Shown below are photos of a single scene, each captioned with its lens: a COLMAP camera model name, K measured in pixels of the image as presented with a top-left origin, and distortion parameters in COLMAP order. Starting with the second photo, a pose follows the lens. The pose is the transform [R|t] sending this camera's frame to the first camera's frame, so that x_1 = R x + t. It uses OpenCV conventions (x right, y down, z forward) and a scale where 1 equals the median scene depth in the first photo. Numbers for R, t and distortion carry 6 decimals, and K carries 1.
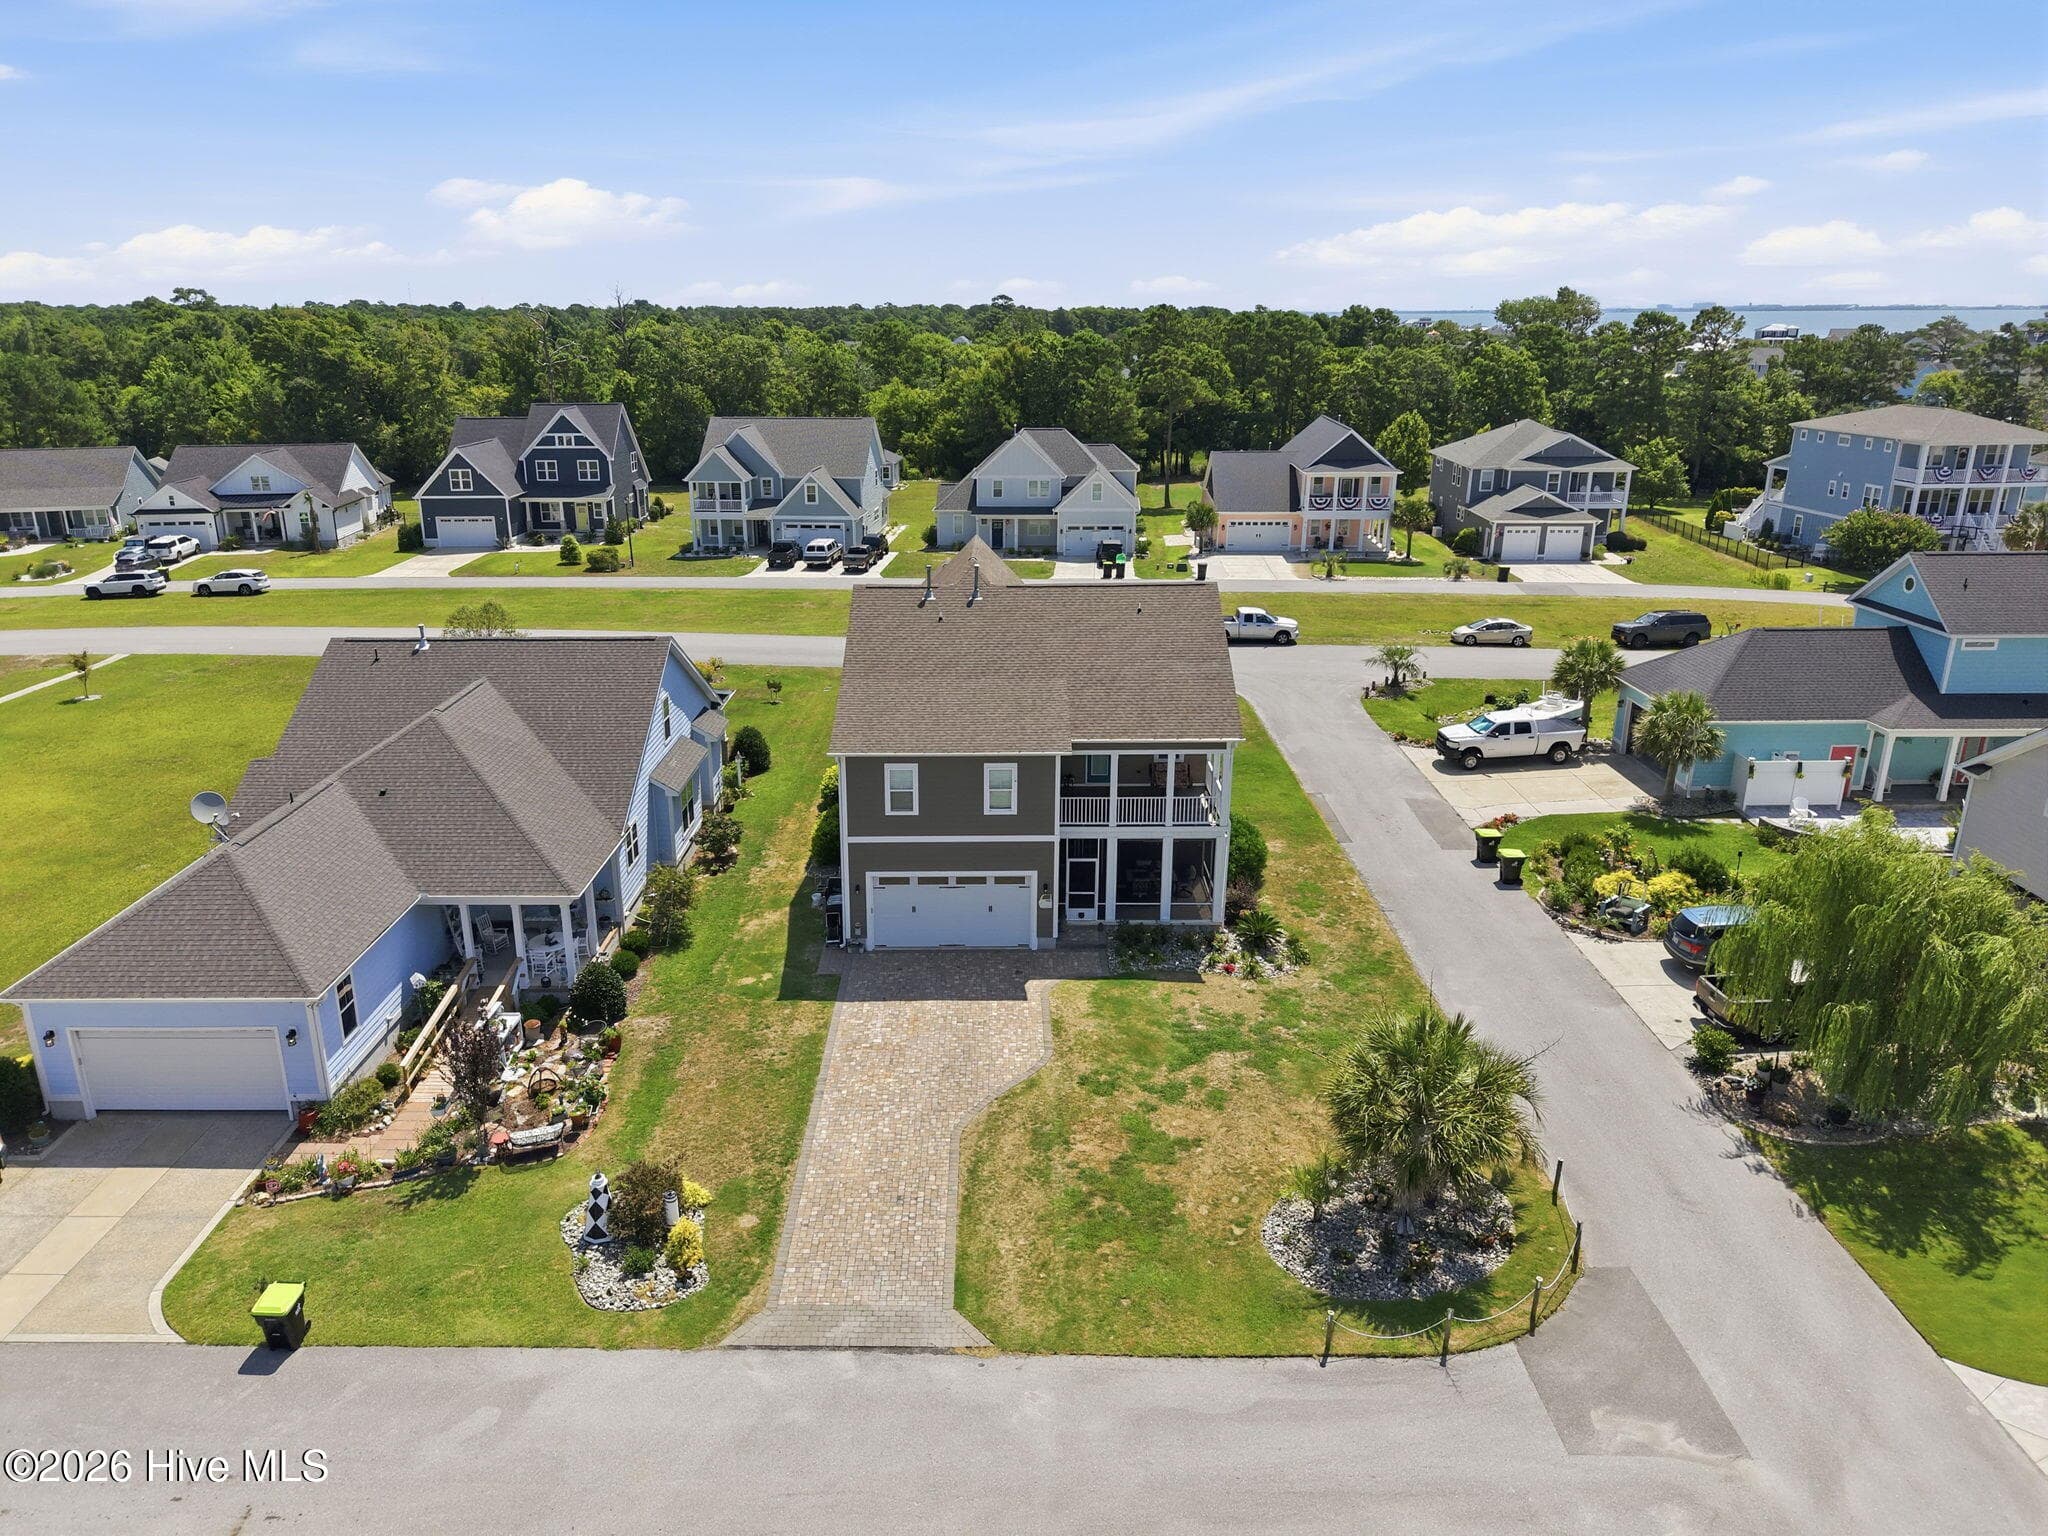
lens RADIAL K [[1341.7, 0, 1003.4], [0, 1341.7, 760.9], [0, 0, 1]] dist [0.042725, -0.063878]
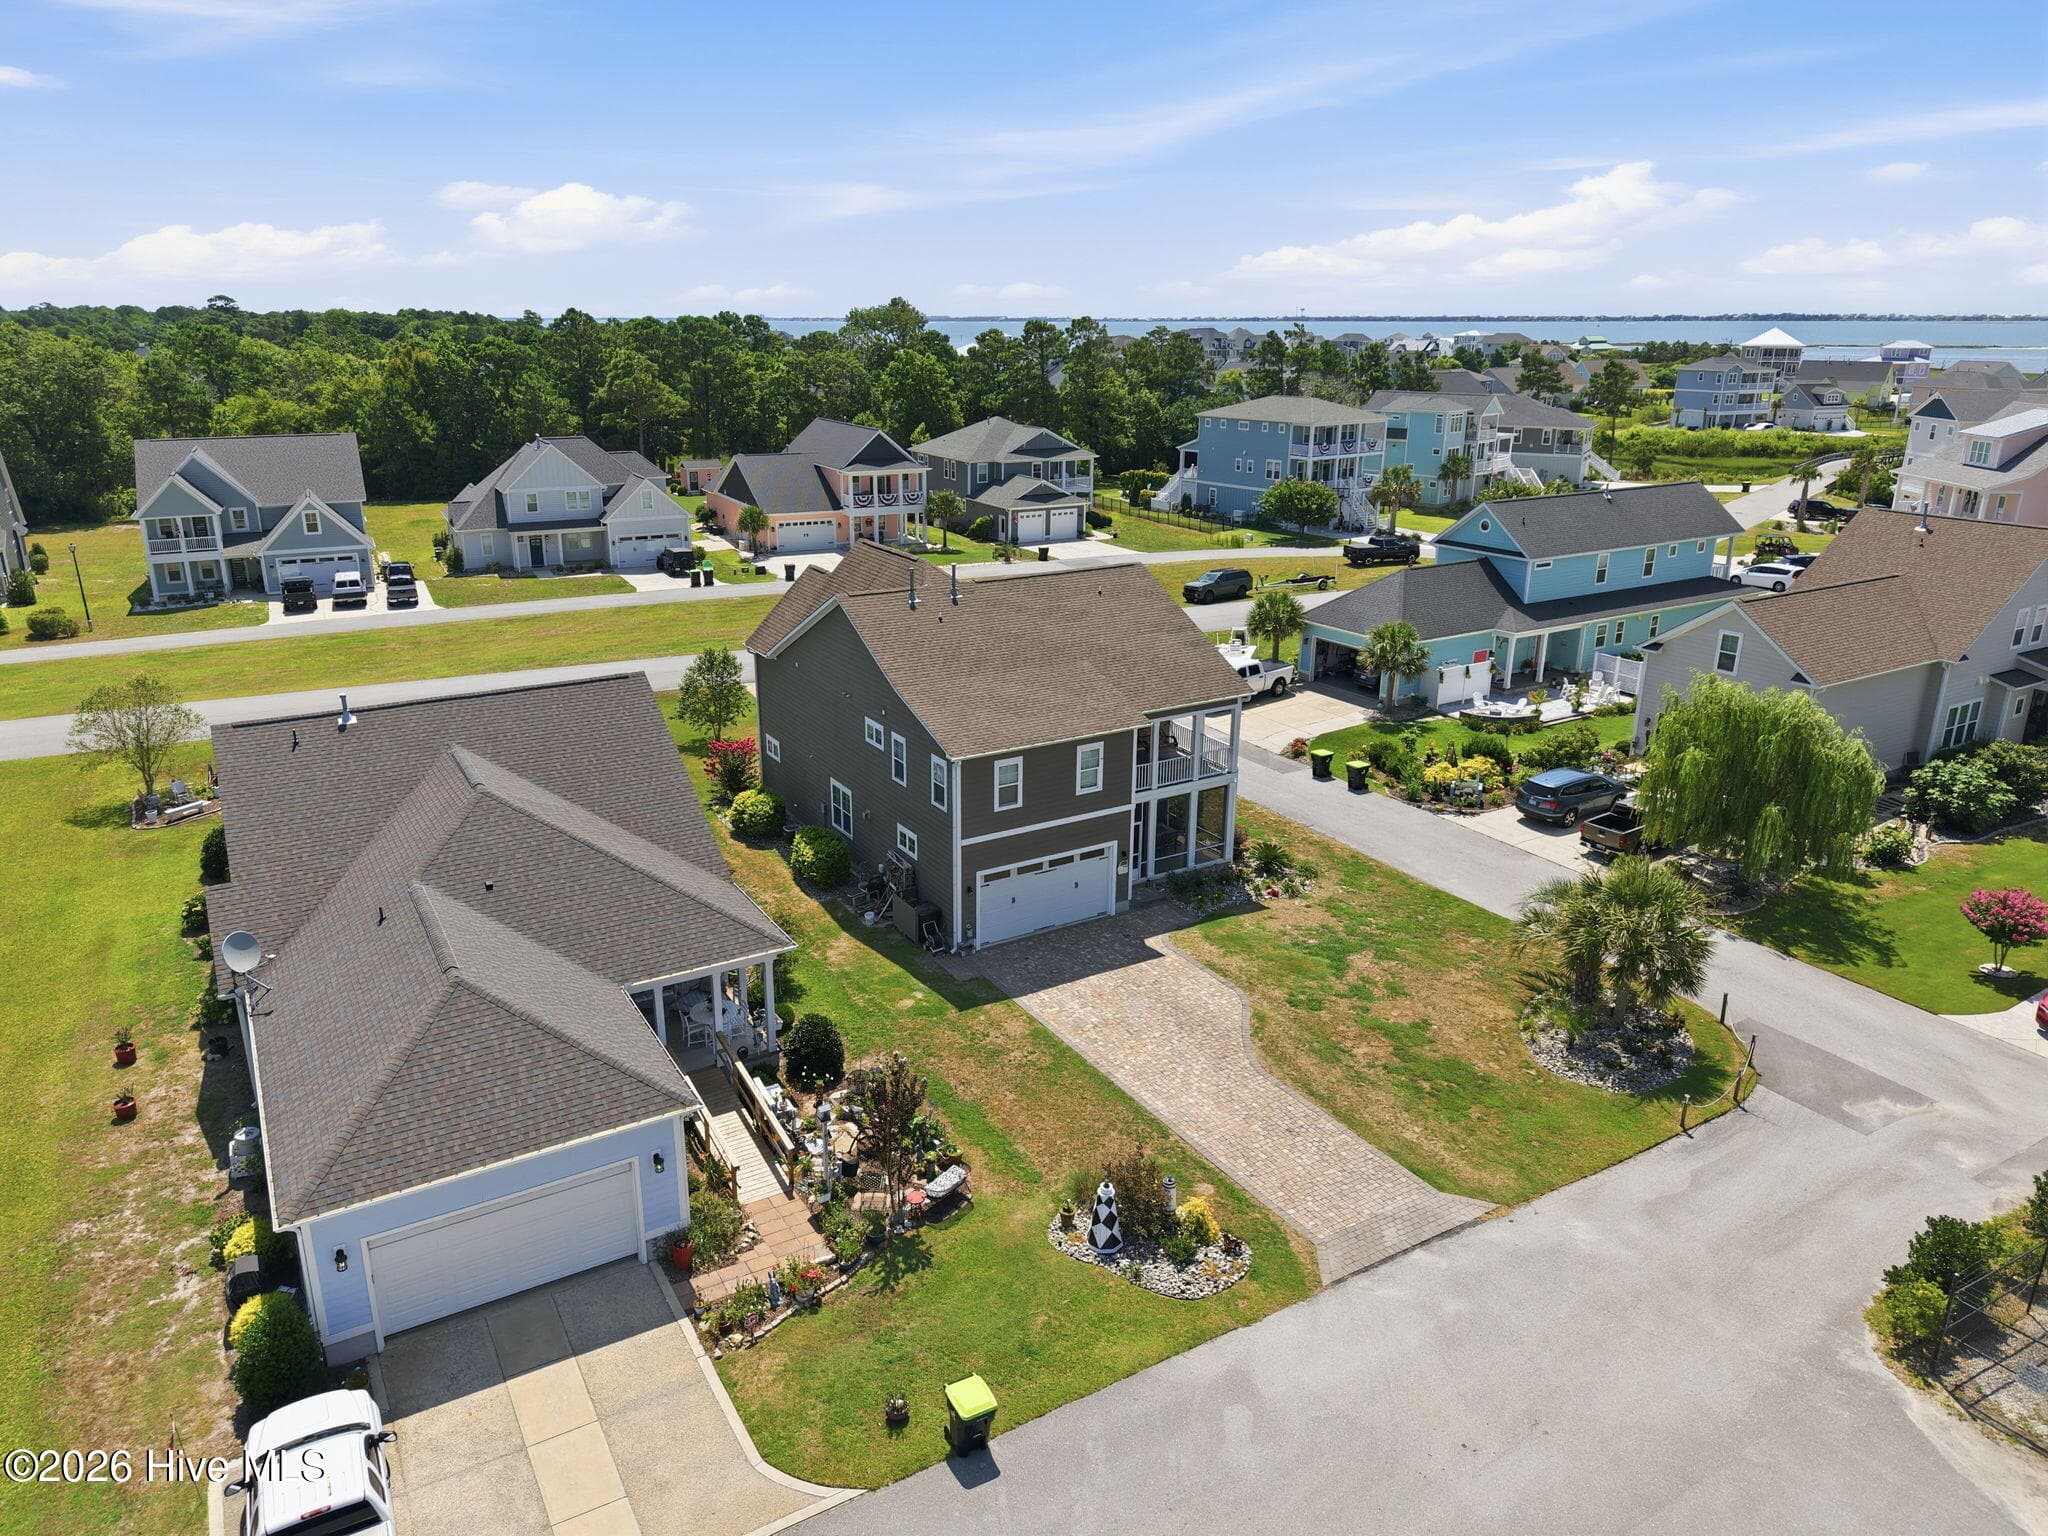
lens RADIAL K [[1341.7, 0, 1003.4], [0, 1341.7, 760.9], [0, 0, 1]] dist [0.042725, -0.063878]
pose [[0.859794, -0.152306, 0.487399, -0.462375], [0.154768, 0.987313, 0.035505, -0.025532], [-0.486623, 0.044907, 0.872457, 0.095793]]
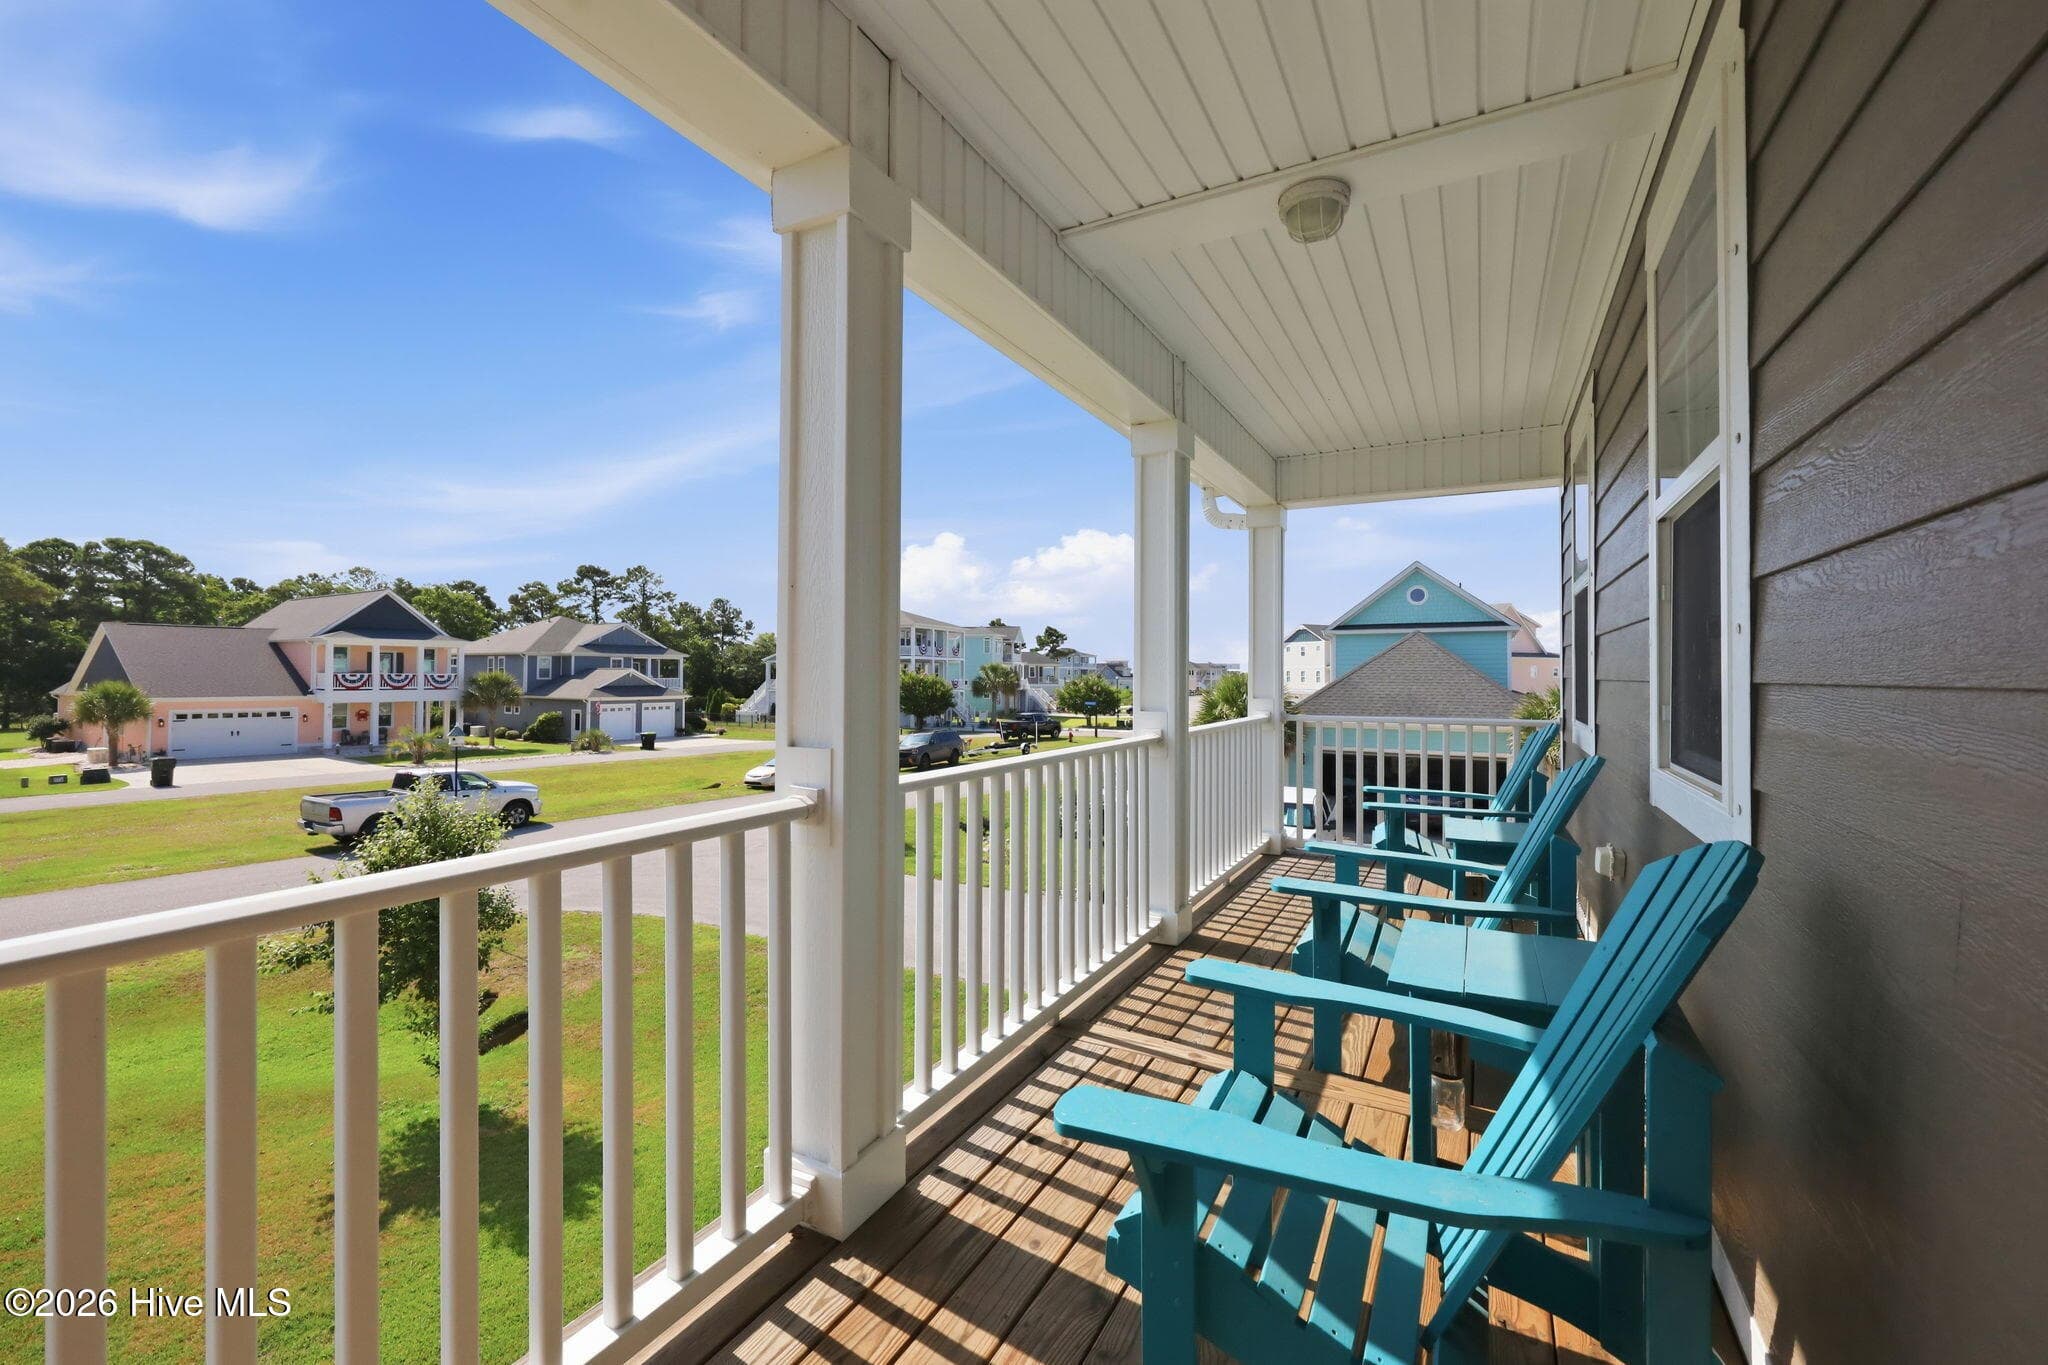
lens RADIAL K [[836.1, 0, 1026.2], [0, 836.1, 675.2], [0, 0, 1]] dist [0.000888, 0.000080]
pose [[0.471830, 0.004332, 0.881679, 0.031272], [0.272071, 0.950472, -0.150268, -0.067300], [-0.838662, 0.310780, 0.447283, 1.101312]]
